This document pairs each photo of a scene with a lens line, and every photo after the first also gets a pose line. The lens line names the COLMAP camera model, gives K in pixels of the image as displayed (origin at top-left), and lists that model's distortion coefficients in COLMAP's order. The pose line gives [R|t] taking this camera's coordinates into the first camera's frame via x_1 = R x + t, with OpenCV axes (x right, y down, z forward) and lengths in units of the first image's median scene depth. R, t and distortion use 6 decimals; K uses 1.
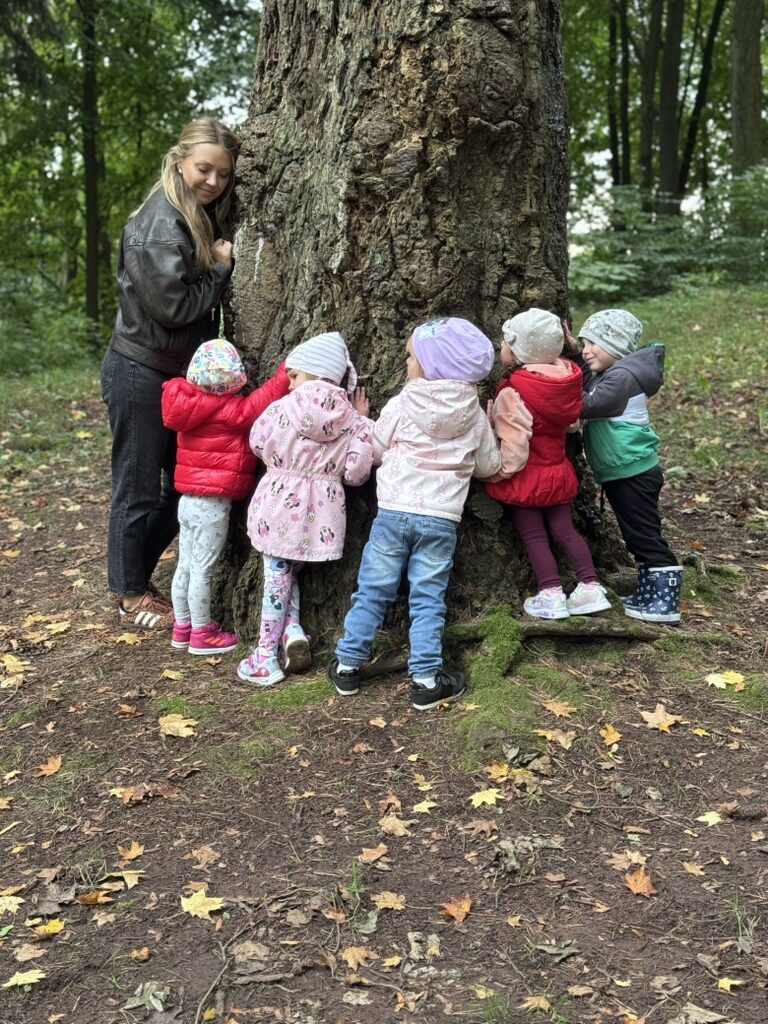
lens RADIAL K [[1439.0, 0, 388.7], [0, 1439.0, 486.6], [0, 0, 1]] dist [0.153121, 0.000000]
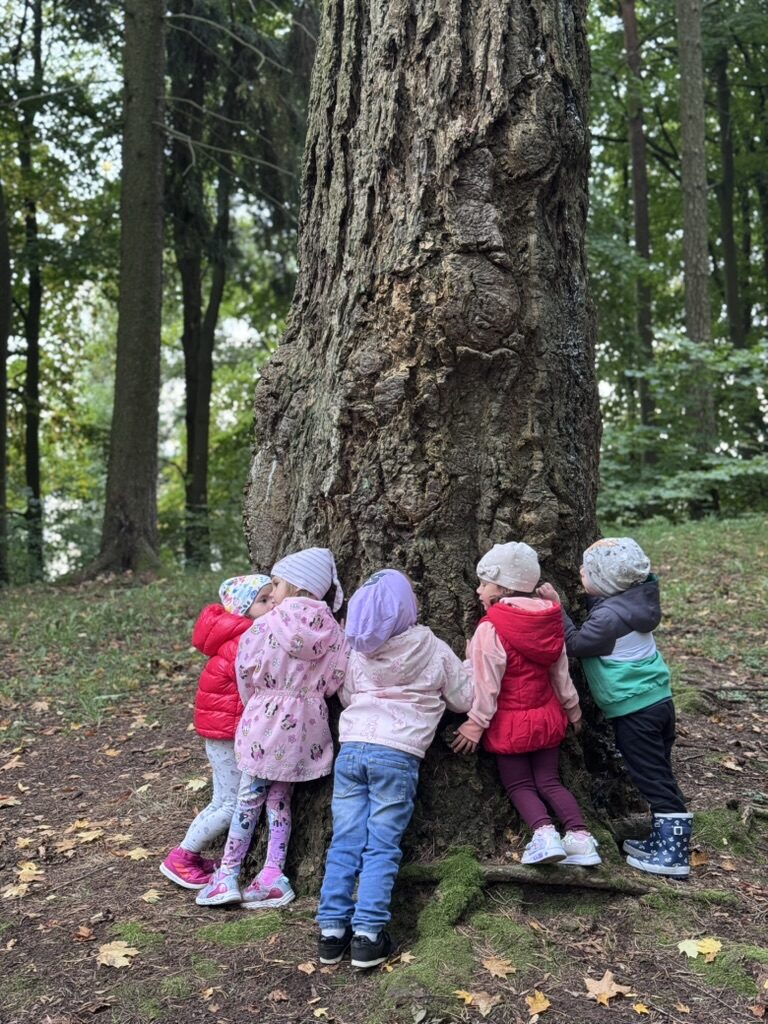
lens RADIAL K [[1439.0, 0, 375.8], [0, 1439.0, 492.0], [0, 0, 1]] dist [0.153121, 0.000000]
pose [[0.974386, 0.007548, -0.224757, 0.224251], [-0.035082, 0.992302, -0.118767, -0.031915], [0.222130, 0.123610, 0.967150, 0.028651]]
